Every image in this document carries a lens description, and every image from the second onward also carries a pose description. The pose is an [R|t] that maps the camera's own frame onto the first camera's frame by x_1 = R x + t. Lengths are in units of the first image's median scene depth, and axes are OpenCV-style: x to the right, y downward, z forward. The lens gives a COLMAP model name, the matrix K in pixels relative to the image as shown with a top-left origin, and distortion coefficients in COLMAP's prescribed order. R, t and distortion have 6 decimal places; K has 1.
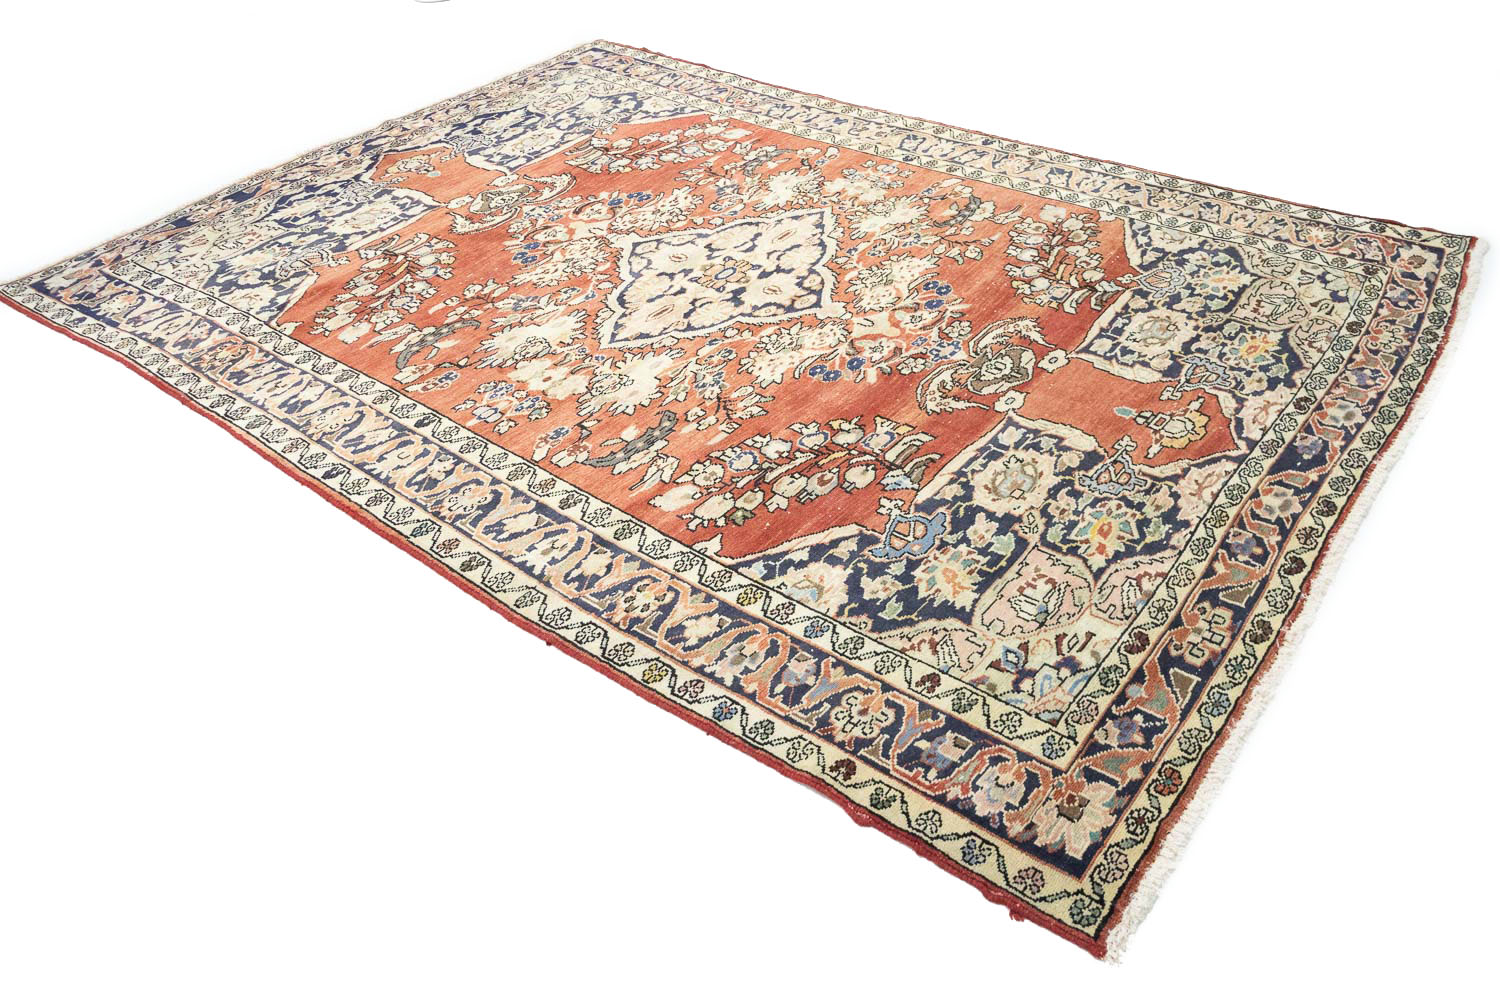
lens RADIAL K [[1242.4, 0, 735.2], [0, 1242.4, 505.6], [0, 0, 1]] dist [-0.000260, -0.000701]
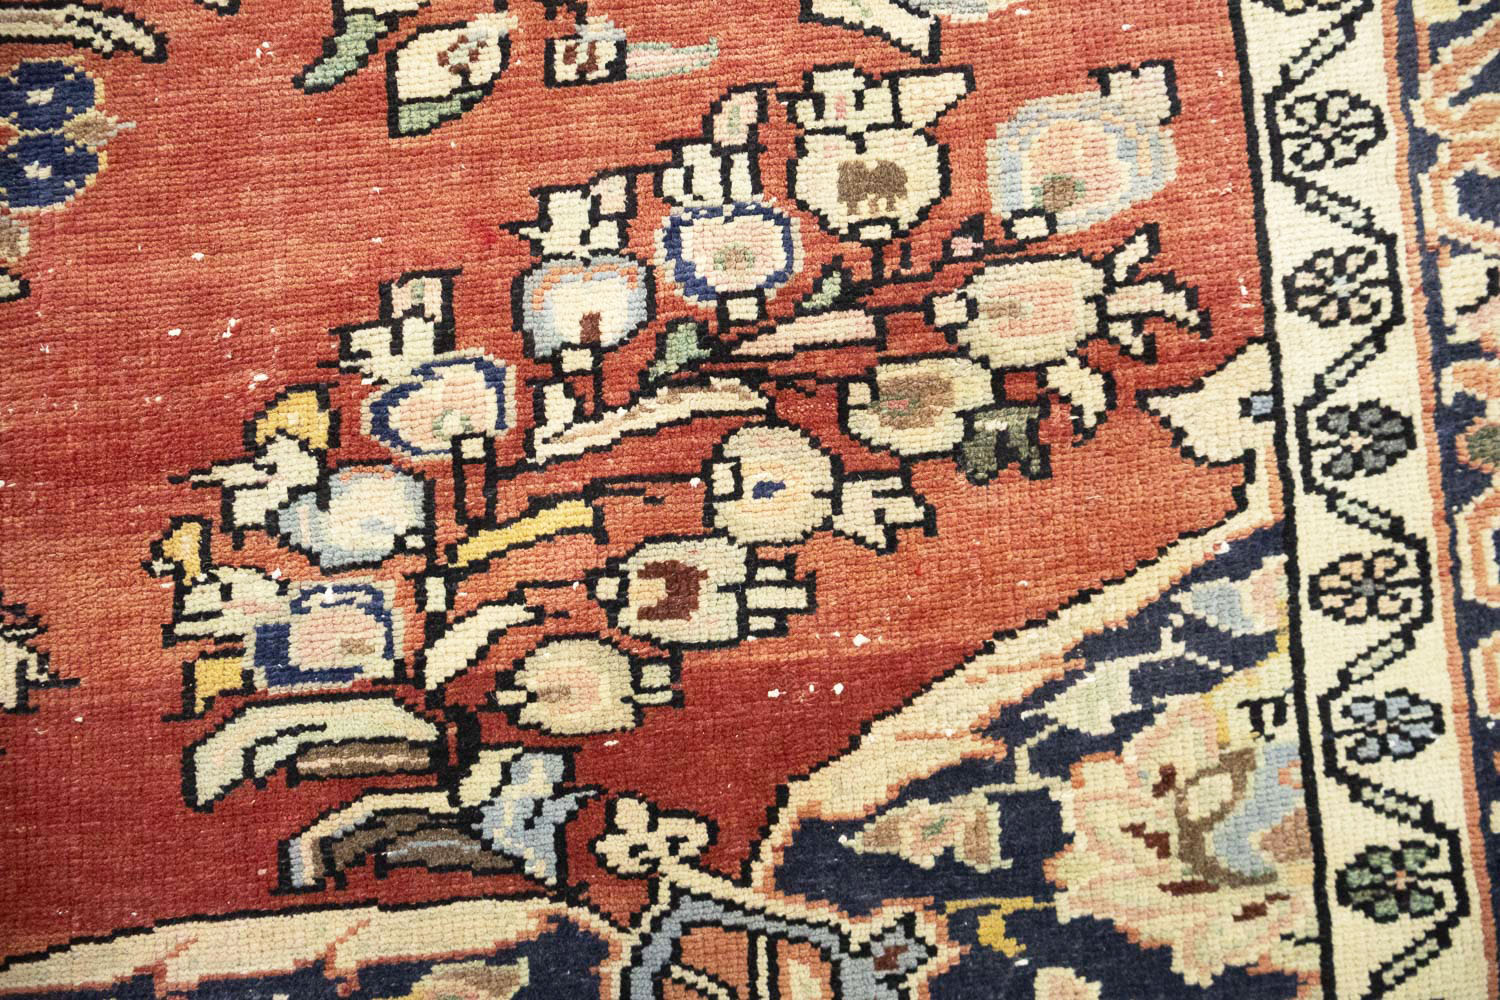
lens RADIAL K [[1242.4, 0, 769.5], [0, 1242.4, 424.9], [0, 0, 1]] dist [-0.000260, -0.000701]
pose [[0.667418, 0.744621, -0.009642, 0.319273], [-0.465128, 0.426945, 0.775483, -0.418631], [0.581557, -0.513087, 0.631295, 1.047508]]
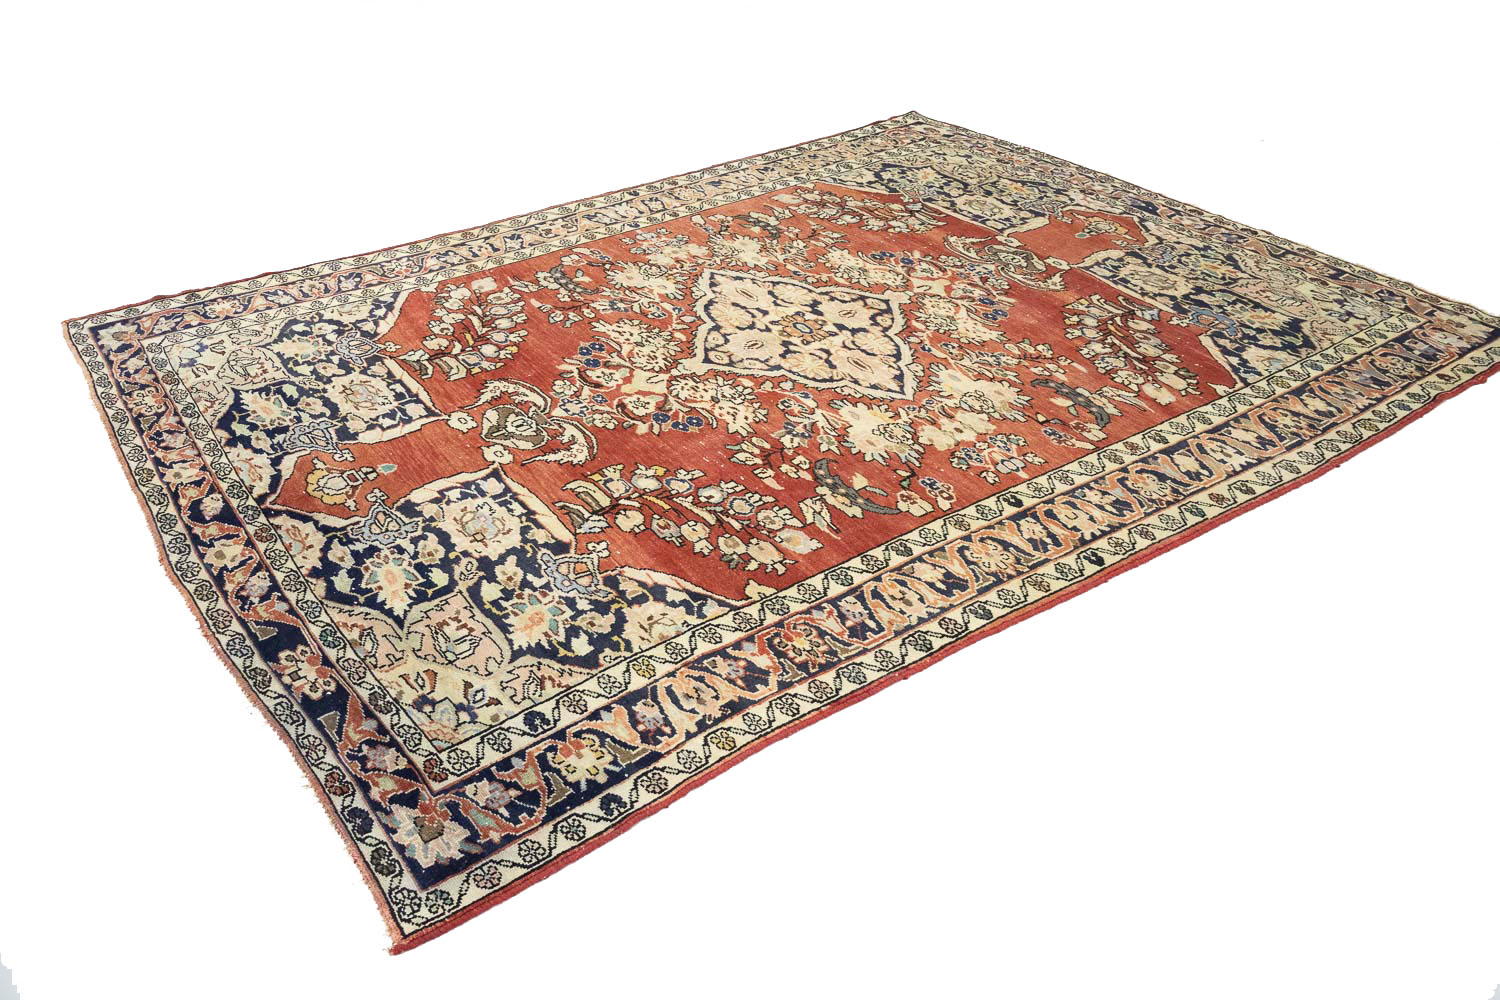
lens RADIAL K [[1242.4, 0, 739.8], [0, 1242.4, 502.1], [0, 0, 1]] dist [-0.000260, -0.000701]
pose [[0.257398, -0.507091, 0.822560, -1.122858], [0.586256, 0.758630, 0.284226, -0.476362], [-0.768147, 0.409072, 0.492555, 0.698258]]
